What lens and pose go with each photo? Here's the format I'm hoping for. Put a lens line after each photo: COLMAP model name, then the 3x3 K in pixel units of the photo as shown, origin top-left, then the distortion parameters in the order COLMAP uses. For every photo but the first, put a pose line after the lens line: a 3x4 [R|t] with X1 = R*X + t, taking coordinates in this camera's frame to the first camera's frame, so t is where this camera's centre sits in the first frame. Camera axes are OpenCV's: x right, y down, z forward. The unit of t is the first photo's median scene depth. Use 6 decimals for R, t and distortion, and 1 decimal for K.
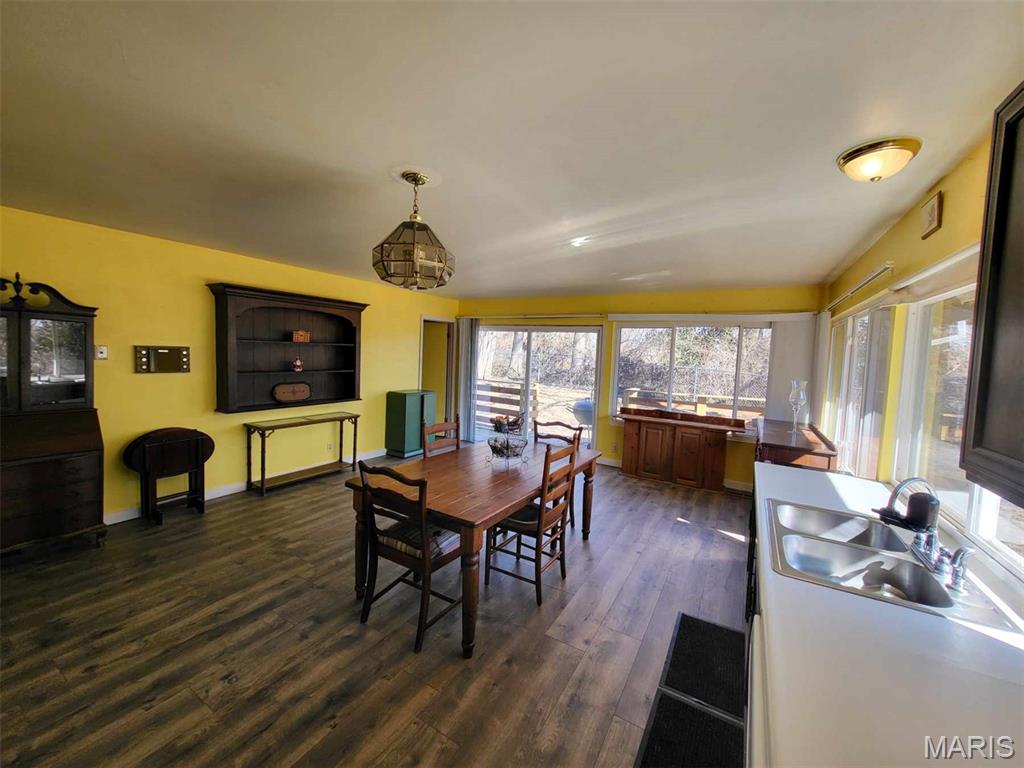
lens RADIAL K [[405.9, 0, 512.4], [0, 405.9, 379.8], [0, 0, 1]] dist [-0.002283, 0.000000]
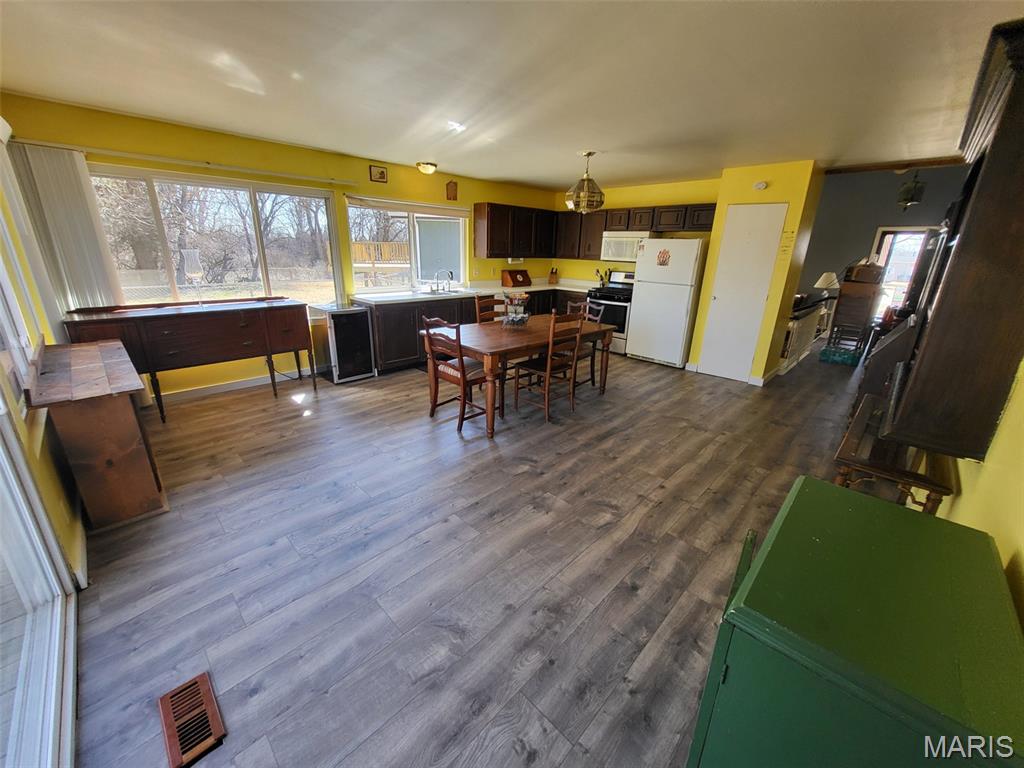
lens RADIAL K [[405.9, 0, 510.7], [0, 405.9, 378.8], [0, 0, 1]] dist [-0.002283, 0.000000]
pose [[-0.968384, -0.137187, 0.208356, -0.265753], [-0.049972, 0.924961, 0.376763, -0.129833], [-0.244408, 0.354439, -0.902573, 2.027483]]
